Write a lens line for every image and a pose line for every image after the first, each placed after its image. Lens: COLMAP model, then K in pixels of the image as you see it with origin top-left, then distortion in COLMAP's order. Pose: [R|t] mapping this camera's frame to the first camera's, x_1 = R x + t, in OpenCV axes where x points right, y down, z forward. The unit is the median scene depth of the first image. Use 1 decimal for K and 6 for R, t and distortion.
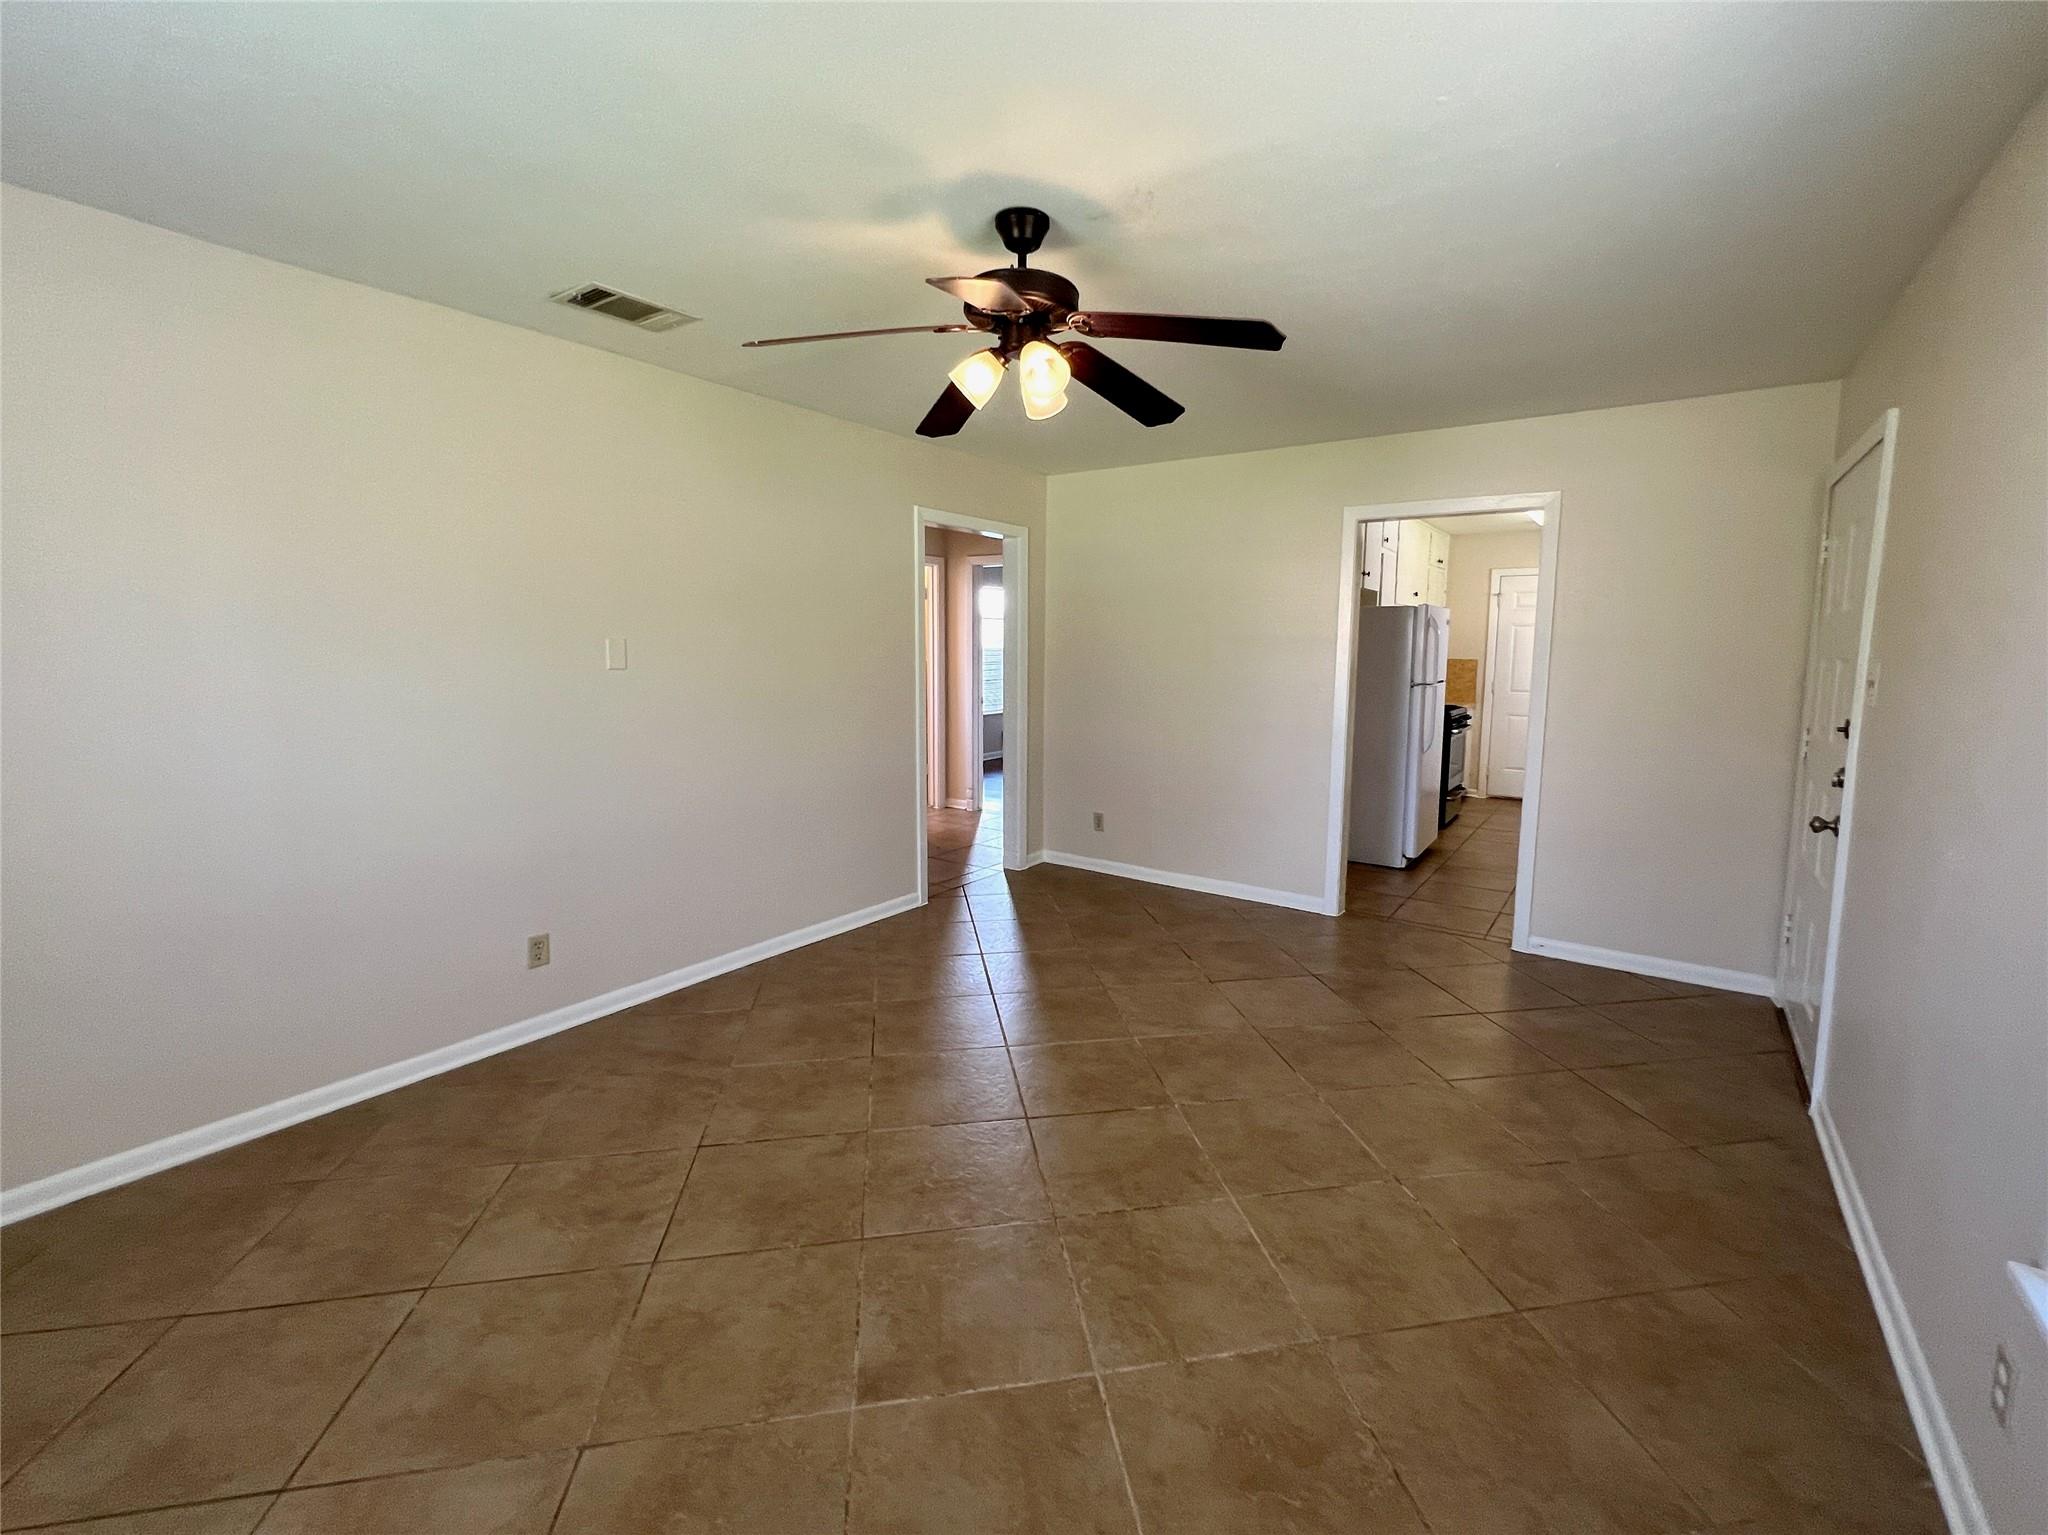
lens RADIAL K [[869.5, 0, 1051.3], [0, 869.5, 745.5], [0, 0, 1]] dist [-0.000128, -0.000112]
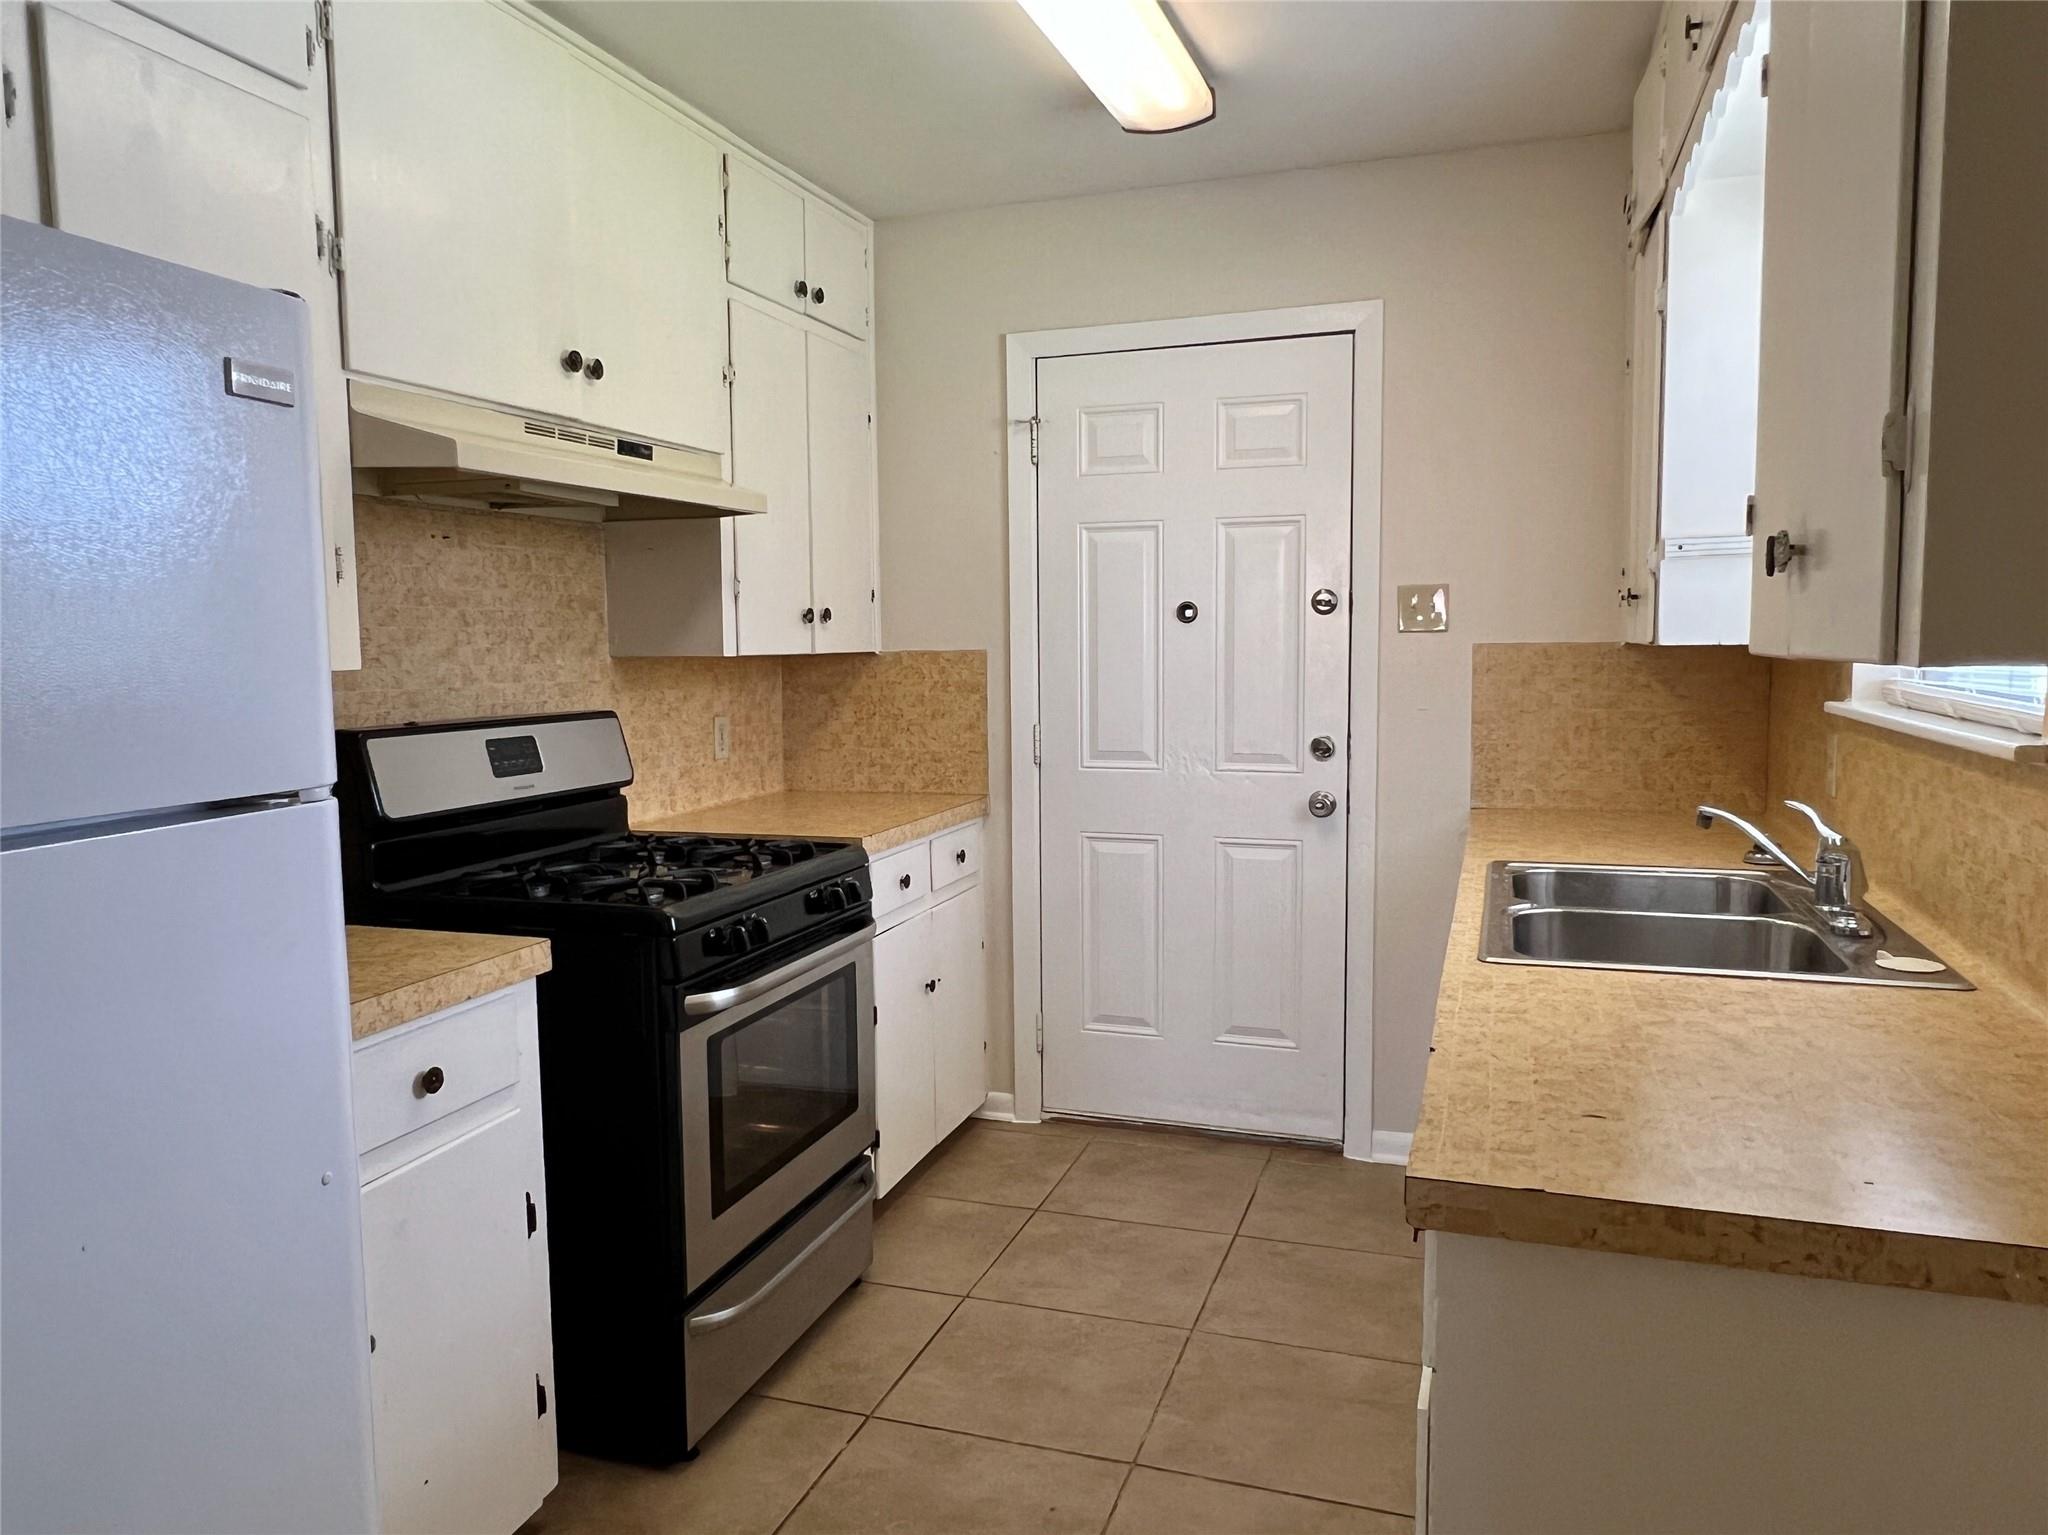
lens RADIAL K [[1434.2, 0, 962.7], [0, 1434.2, 769.2], [0, 0, 1]] dist [-0.001726, -0.000150]
pose [[0.970209, -0.043334, 0.238362, 0.925231], [0.050180, 0.998482, -0.022722, -0.124334], [-0.237016, 0.034006, 0.970910, 1.363006]]
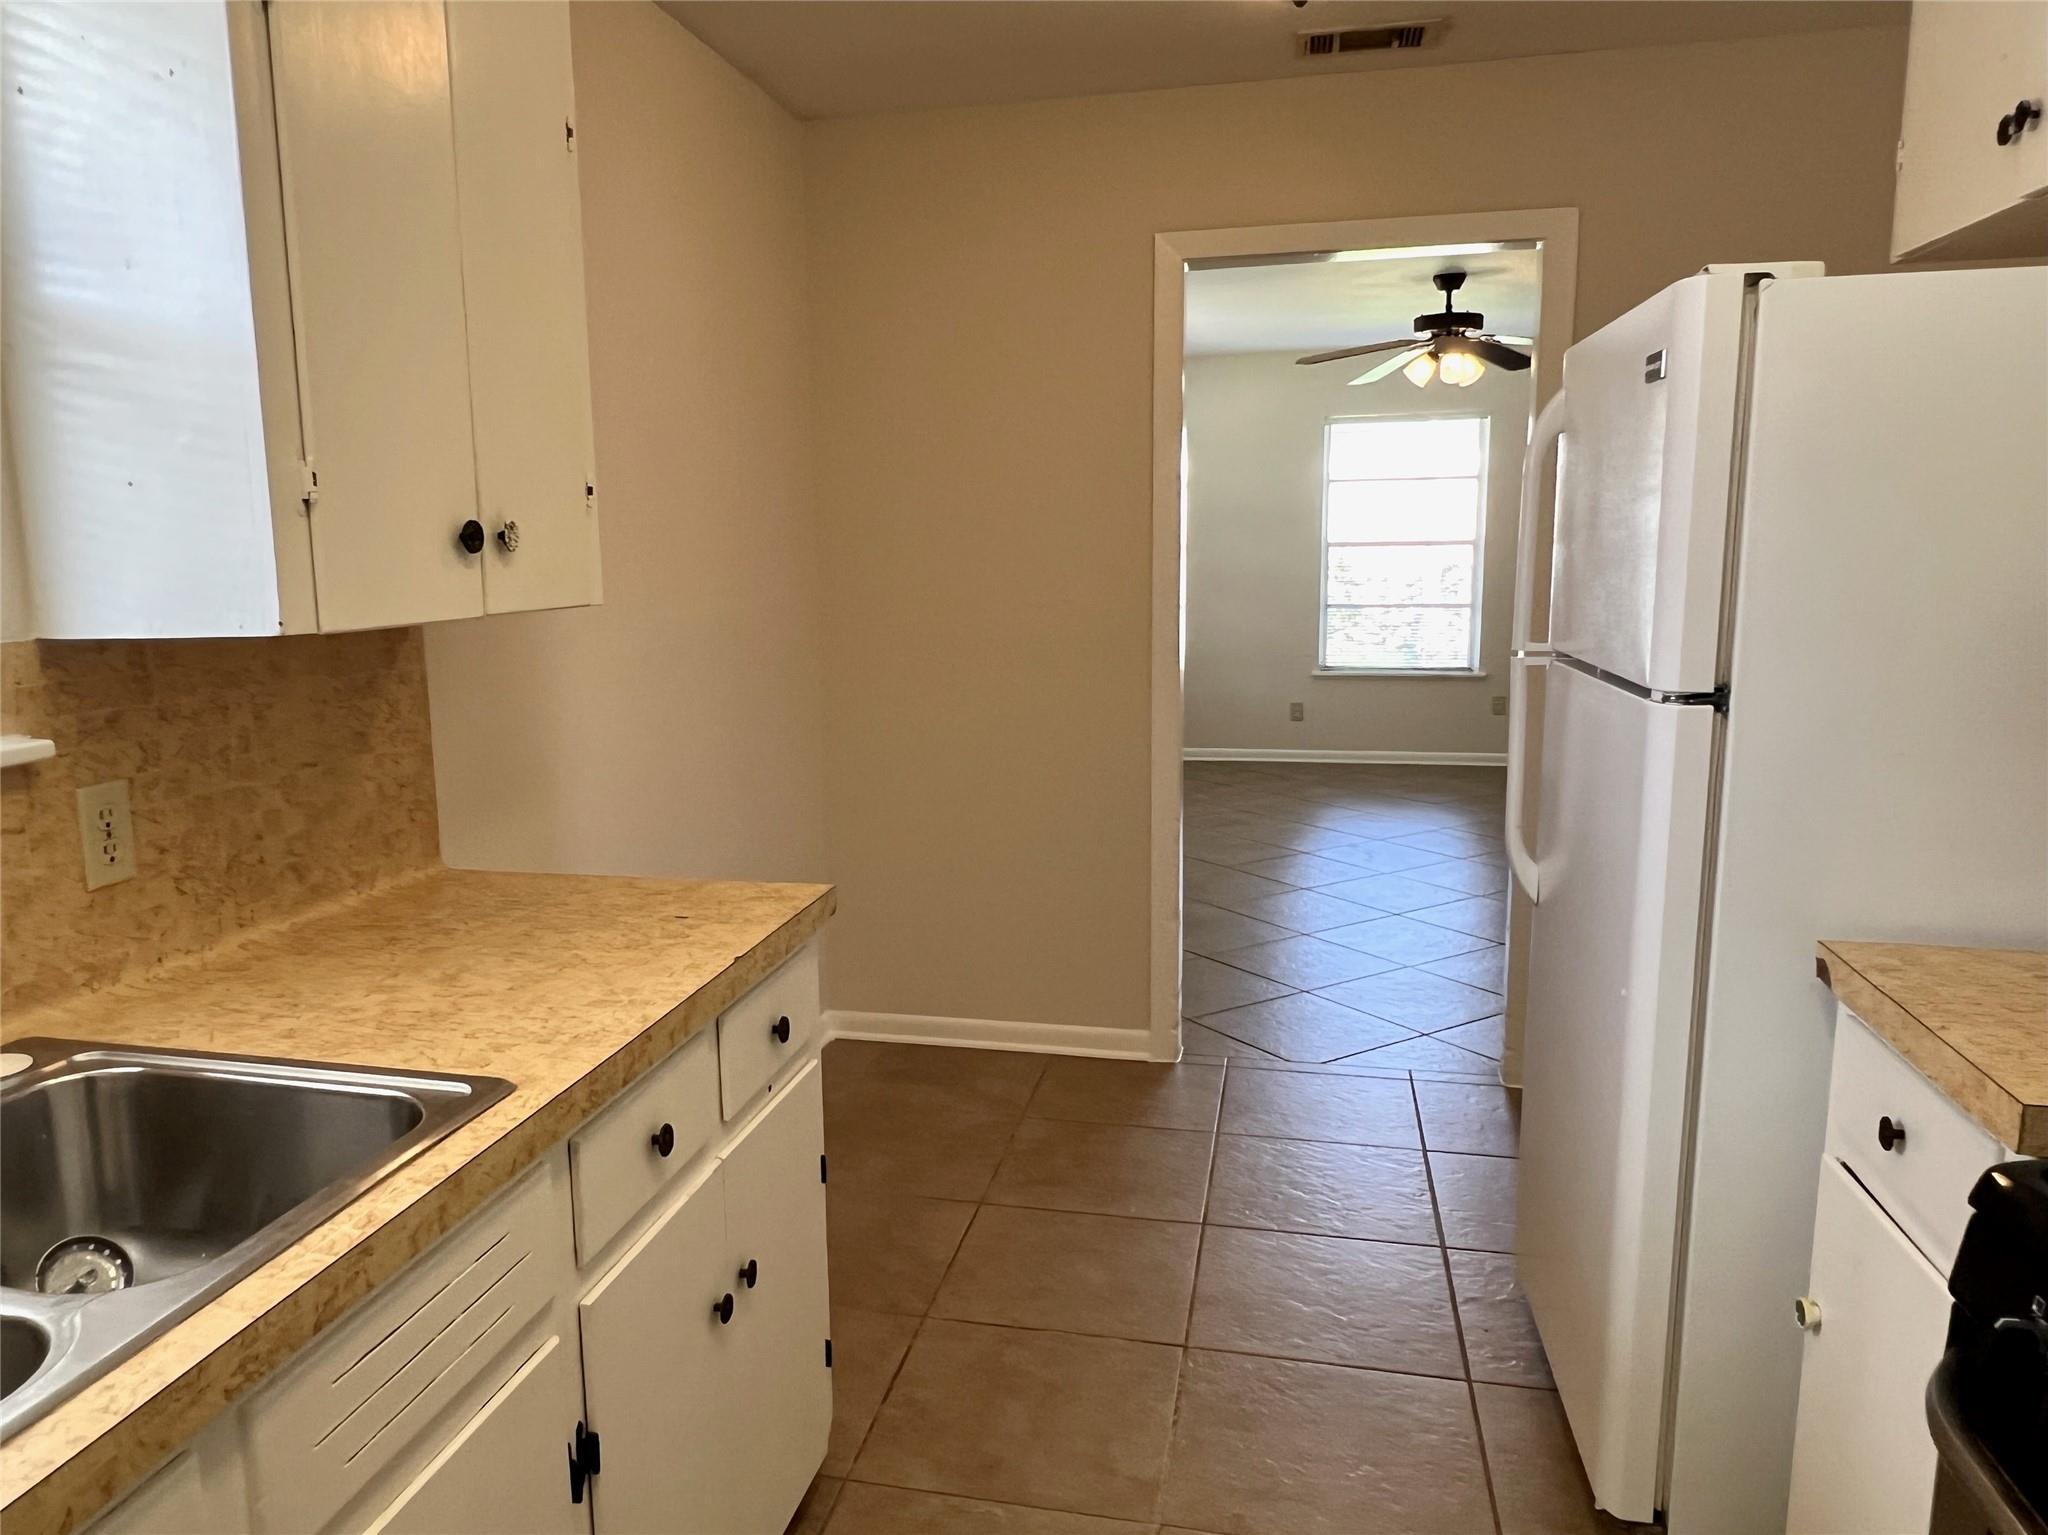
lens RADIAL K [[1434.2, 0, 962.7], [0, 1434.2, 769.2], [0, 0, 1]] dist [-0.001726, -0.000150]
pose [[-0.930663, 0.063739, -0.360282, 1.313567], [-0.036194, 0.963839, 0.264014, -0.255311], [0.364082, 0.258748, -0.894703, 2.329915]]
